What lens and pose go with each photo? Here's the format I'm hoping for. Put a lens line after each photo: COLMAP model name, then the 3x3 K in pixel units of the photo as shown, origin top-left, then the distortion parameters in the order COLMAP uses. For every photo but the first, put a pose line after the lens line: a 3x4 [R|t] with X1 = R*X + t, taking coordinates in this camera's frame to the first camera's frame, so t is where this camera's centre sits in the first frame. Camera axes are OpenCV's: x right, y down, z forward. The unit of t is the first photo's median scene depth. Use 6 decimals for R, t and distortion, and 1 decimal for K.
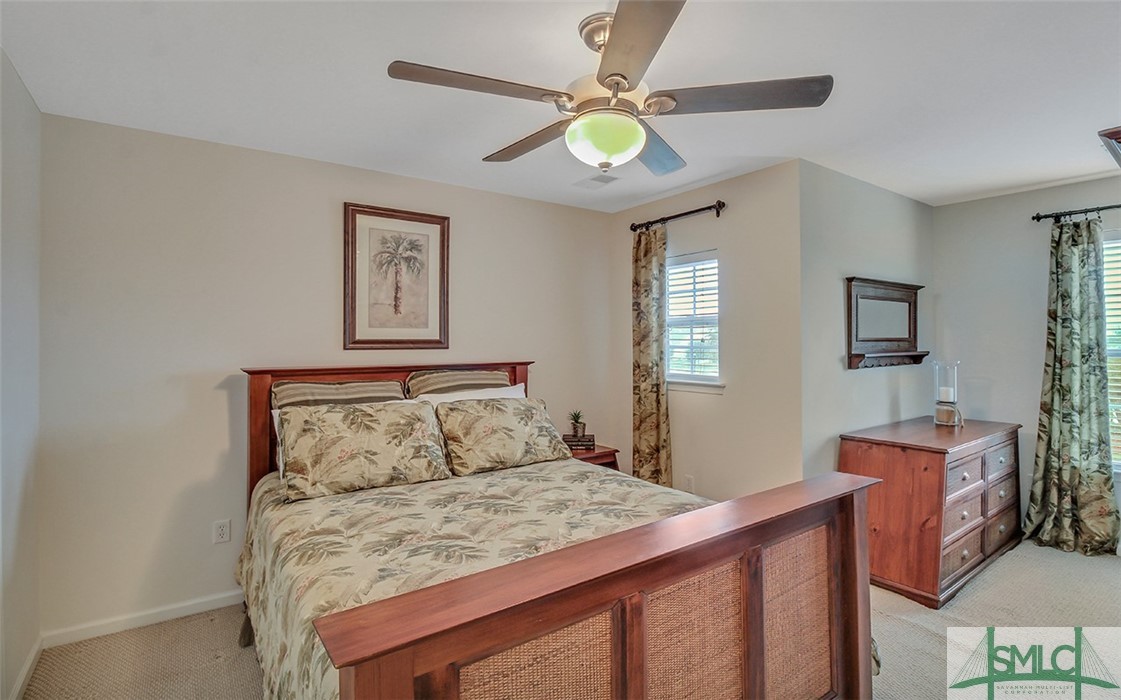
lens RADIAL K [[529.1, 0, 576.0], [0, 529.1, 339.3], [0, 0, 1]] dist [-0.013171, -0.001377]
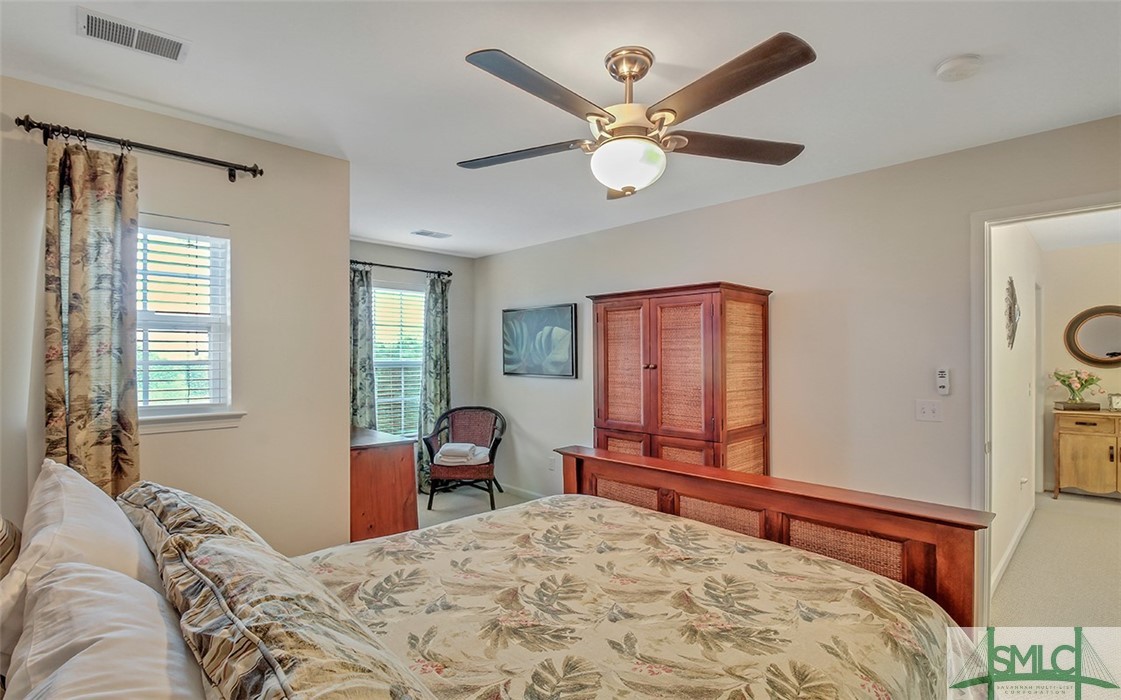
lens RADIAL K [[529.1, 0, 566.6], [0, 529.1, 350.2], [0, 0, 1]] dist [-0.013171, -0.001377]
pose [[-0.125113, 0.015007, 0.992029, -0.504049], [-0.008445, 0.999833, -0.016190, 0.006473], [-0.992107, -0.010404, -0.124965, 0.643168]]
